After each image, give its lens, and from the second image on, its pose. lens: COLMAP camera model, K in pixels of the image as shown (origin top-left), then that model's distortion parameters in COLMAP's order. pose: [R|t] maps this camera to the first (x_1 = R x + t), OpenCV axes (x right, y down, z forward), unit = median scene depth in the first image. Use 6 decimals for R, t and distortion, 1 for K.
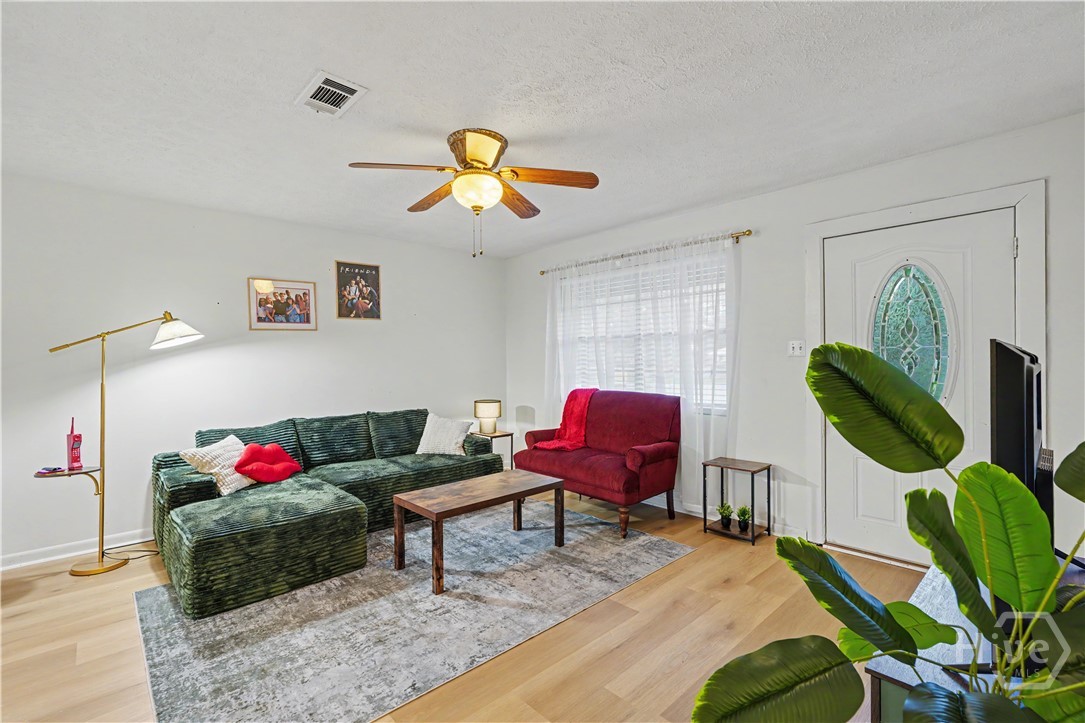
lens RADIAL K [[490.3, 0, 542.1], [0, 490.3, 359.7], [0, 0, 1]] dist [-0.003064, -0.000077]
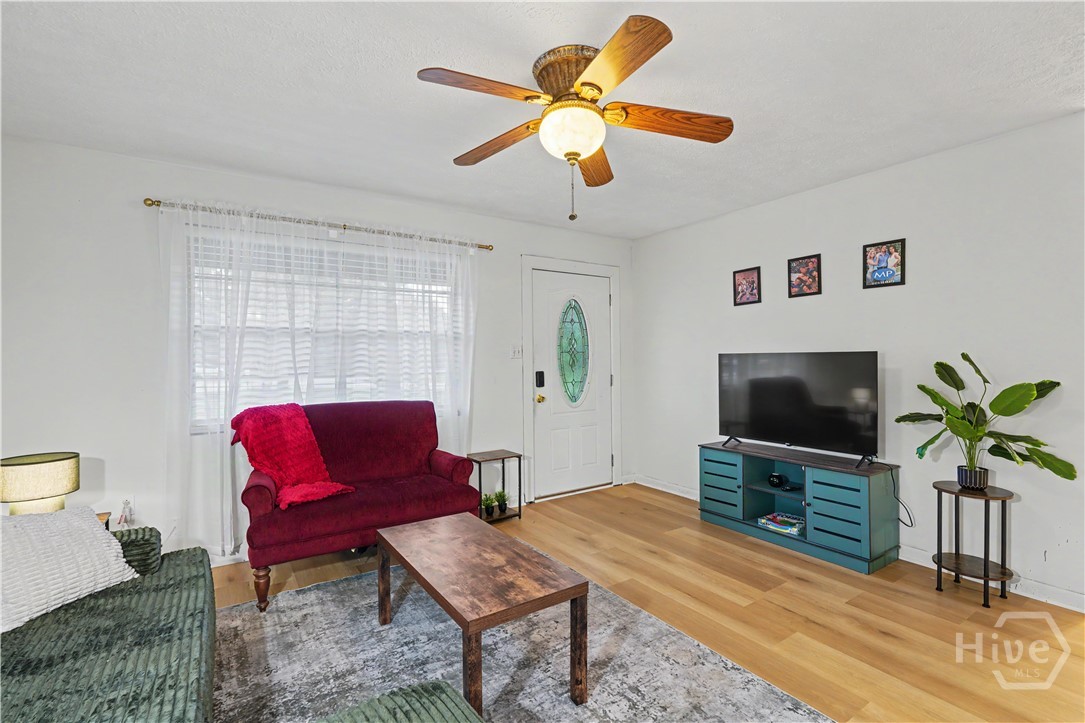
lens RADIAL K [[488.6, 0, 542.7], [0, 488.6, 361.1], [0, 0, 1]] dist [-0.011713, 0.000255]
pose [[0.158680, 0.003044, 0.987325, -0.646933], [0.008623, 0.999953, -0.004469, 0.006467], [-0.987292, 0.009223, 0.158647, 0.685654]]
